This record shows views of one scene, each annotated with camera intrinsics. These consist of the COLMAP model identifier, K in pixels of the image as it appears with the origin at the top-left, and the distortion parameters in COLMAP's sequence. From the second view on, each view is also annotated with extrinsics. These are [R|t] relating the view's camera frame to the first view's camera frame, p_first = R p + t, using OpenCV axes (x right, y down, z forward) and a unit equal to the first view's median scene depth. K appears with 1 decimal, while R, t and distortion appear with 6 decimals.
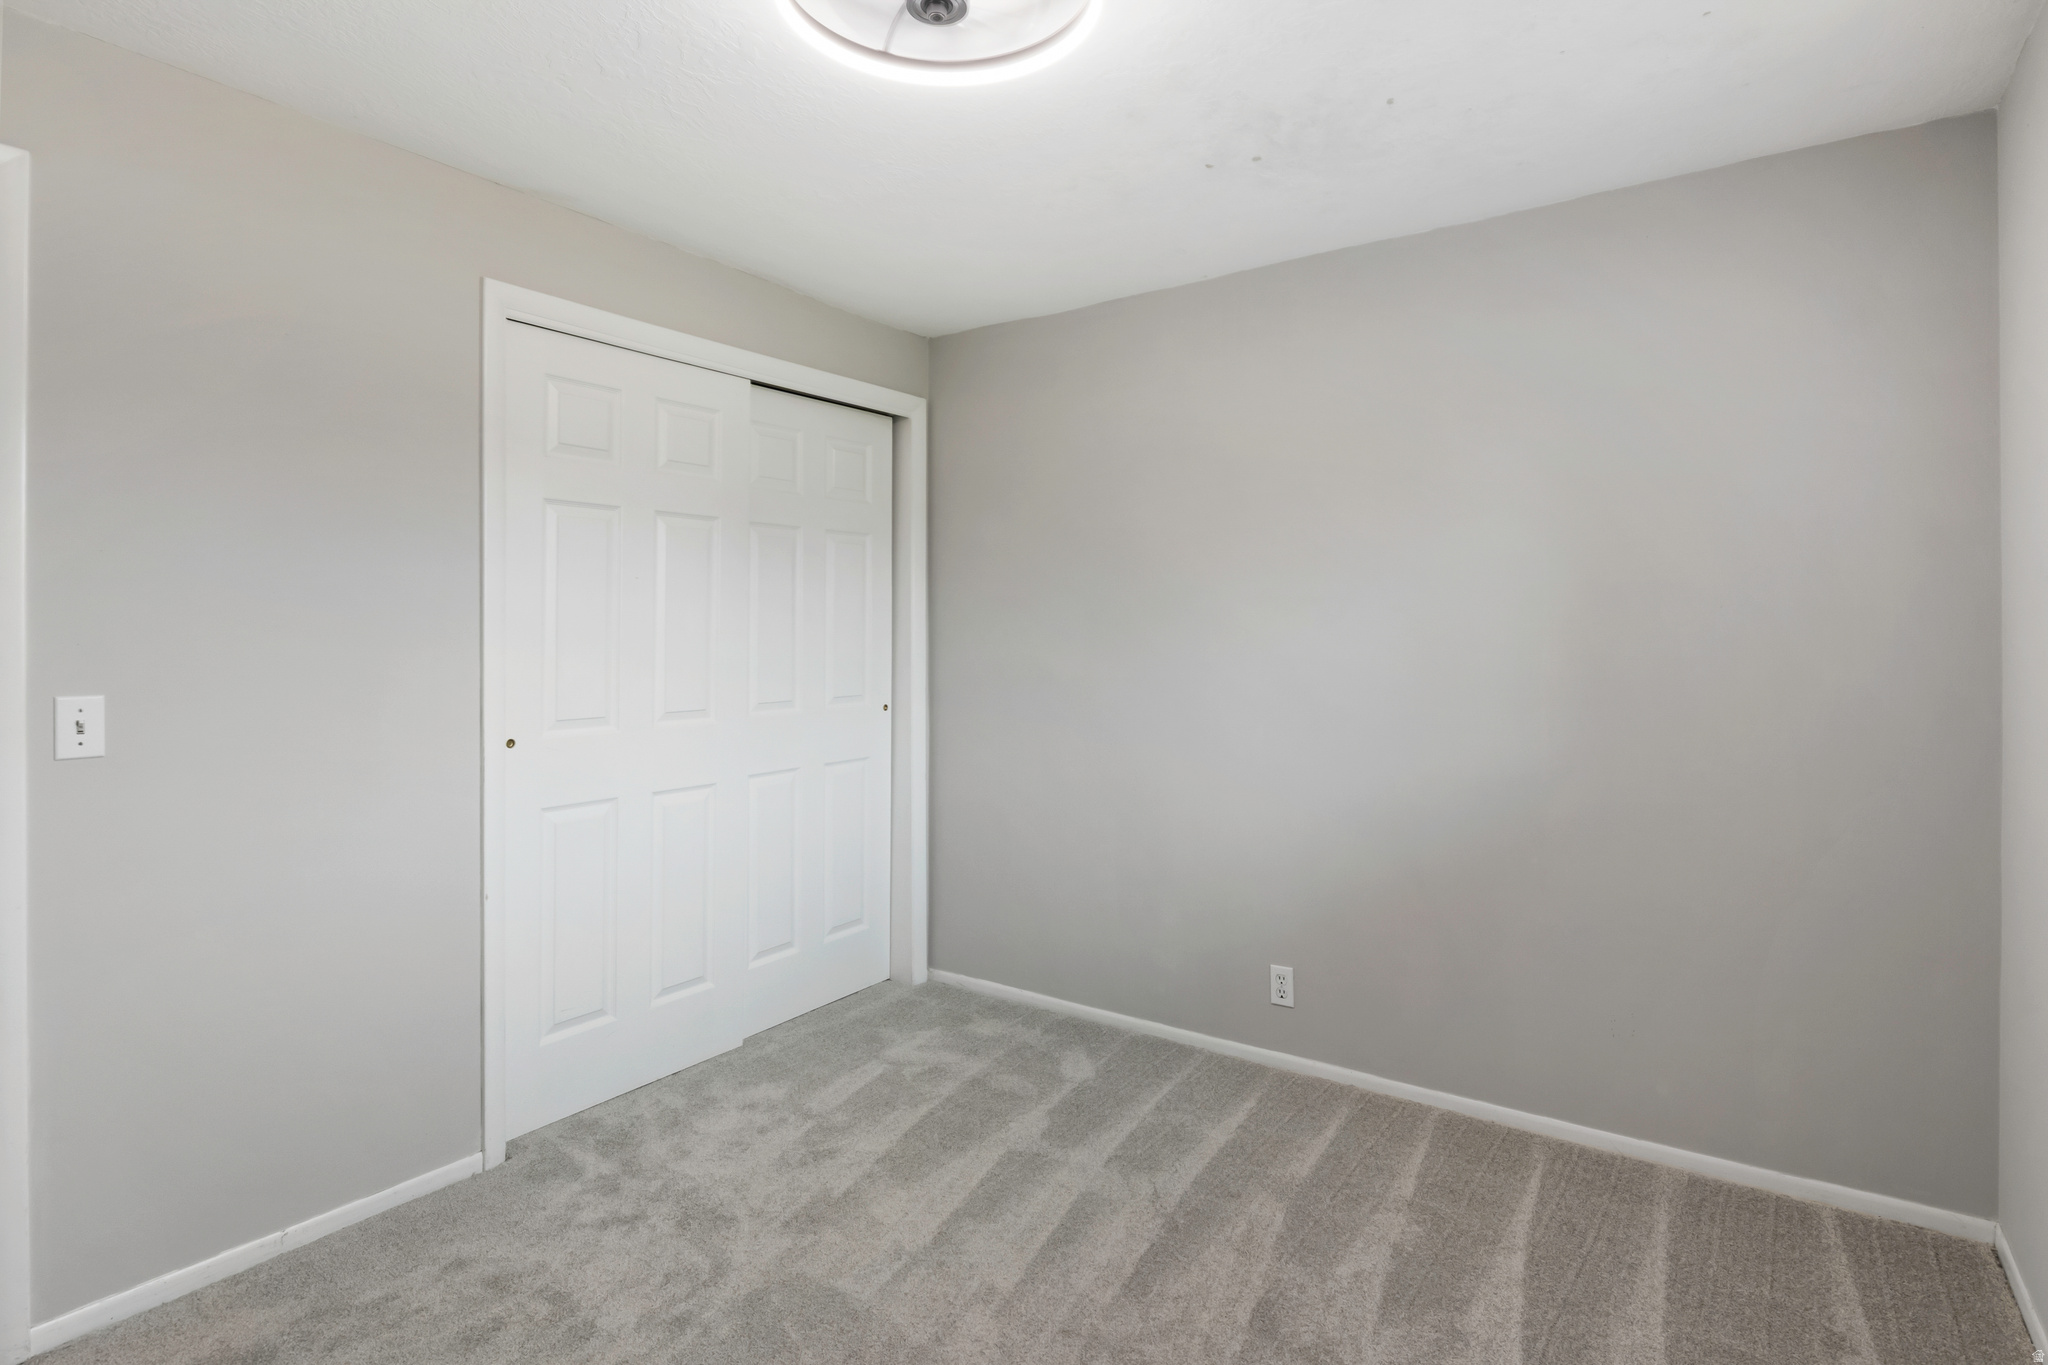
lens RADIAL K [[1029.2, 0, 1025.4], [0, 1029.2, 652.8], [0, 0, 1]] dist [-0.005272, -0.002085]
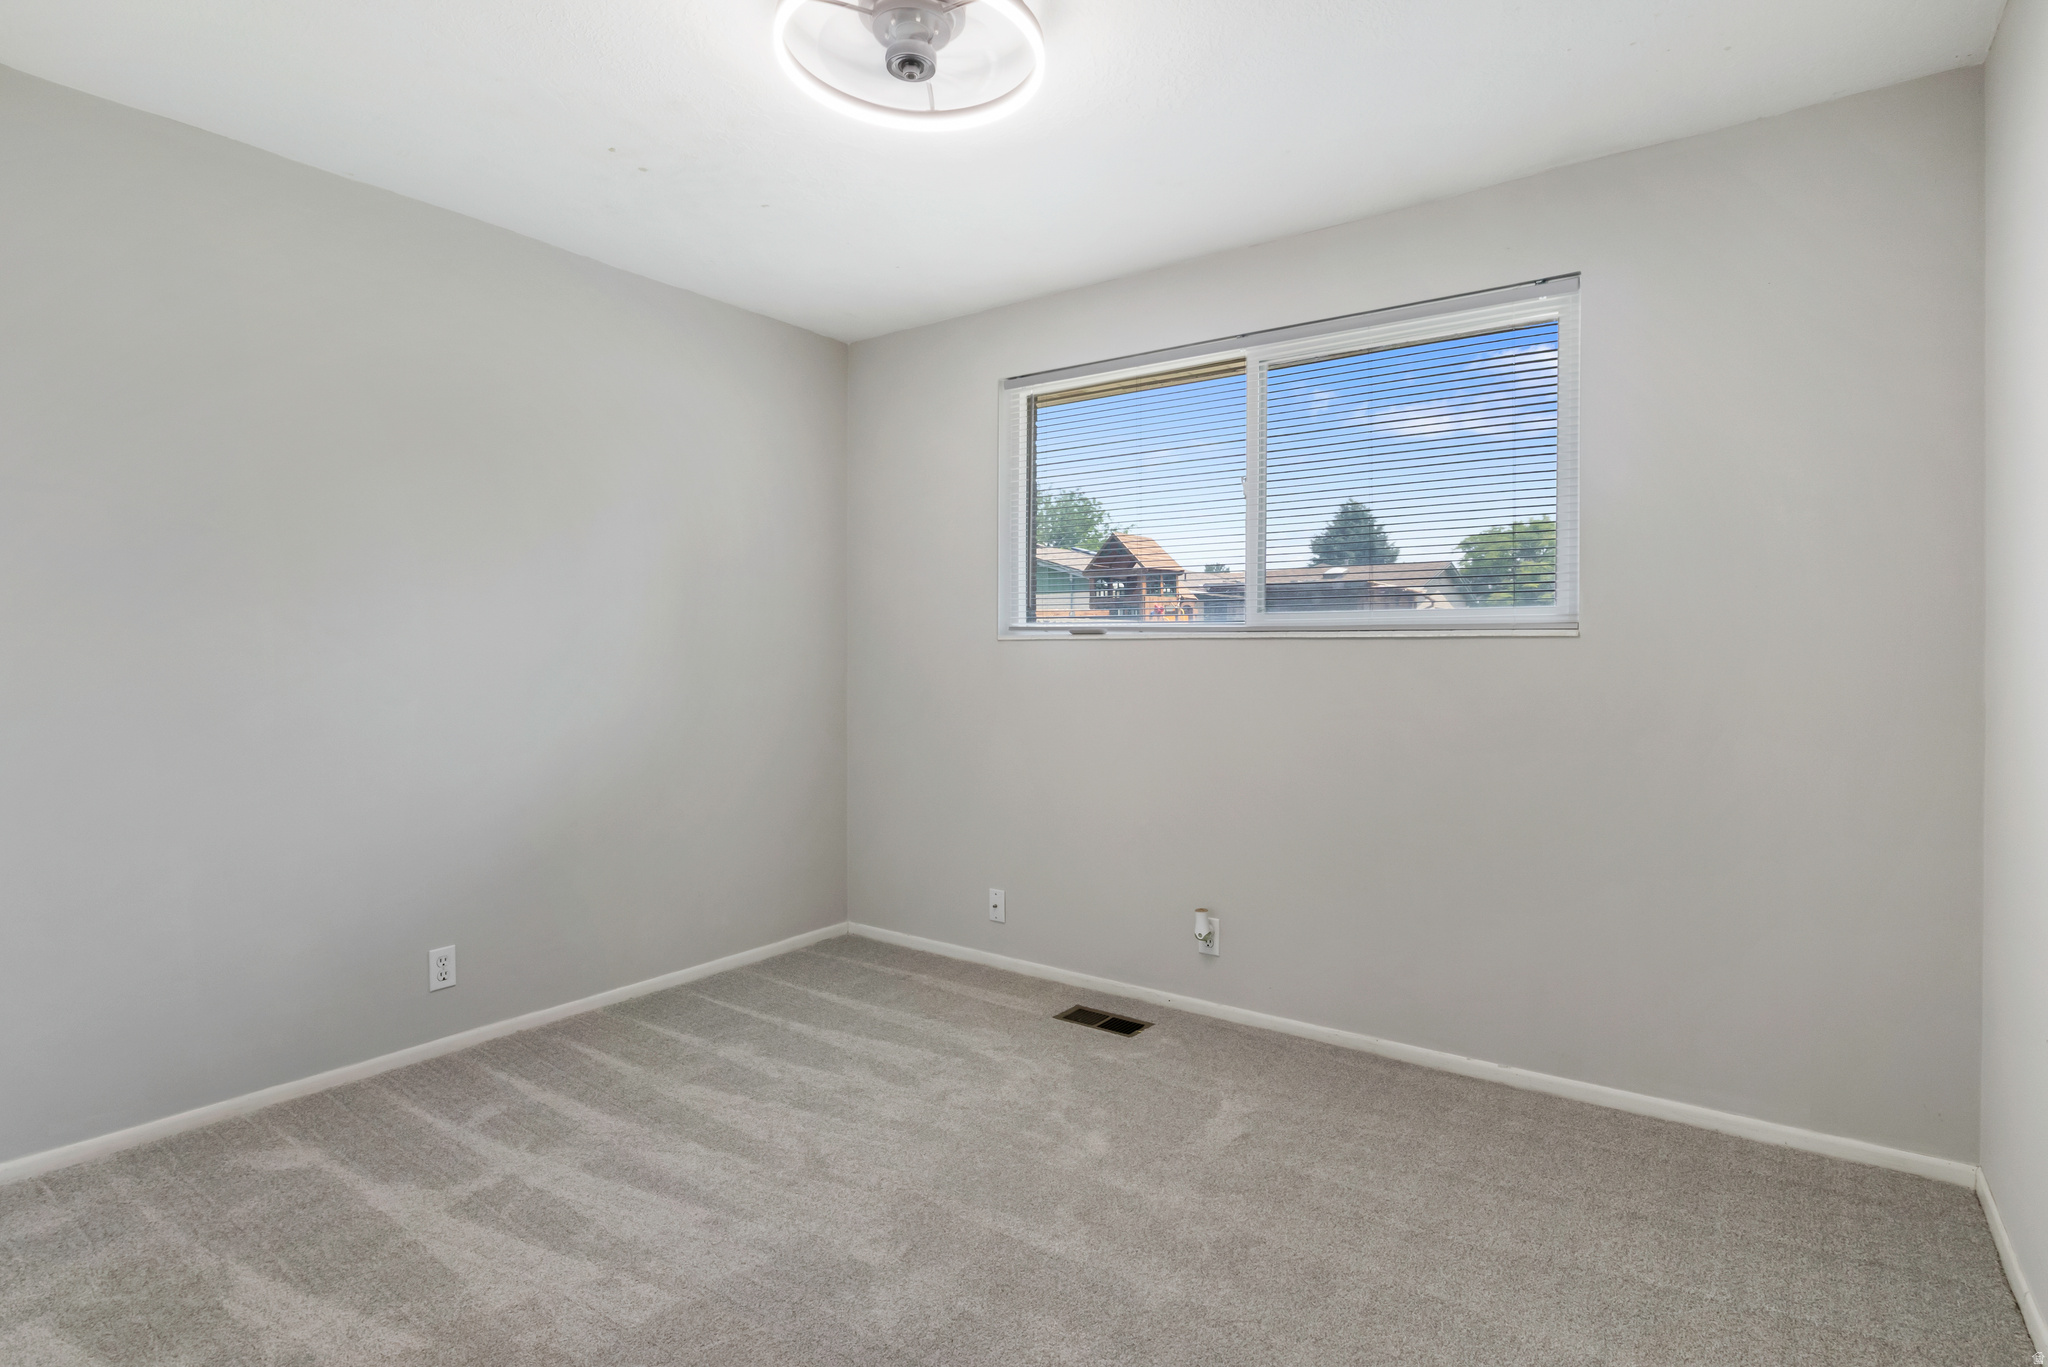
lens RADIAL K [[1029.2, 0, 1025.4], [0, 1029.2, 653.8], [0, 0, 1]] dist [-0.005272, -0.002085]
pose [[-0.003098, 0.005383, 0.999981, -0.859280], [0.003218, 0.999980, -0.005373, 0.042747], [-0.999990, 0.003201, -0.003115, 0.545275]]
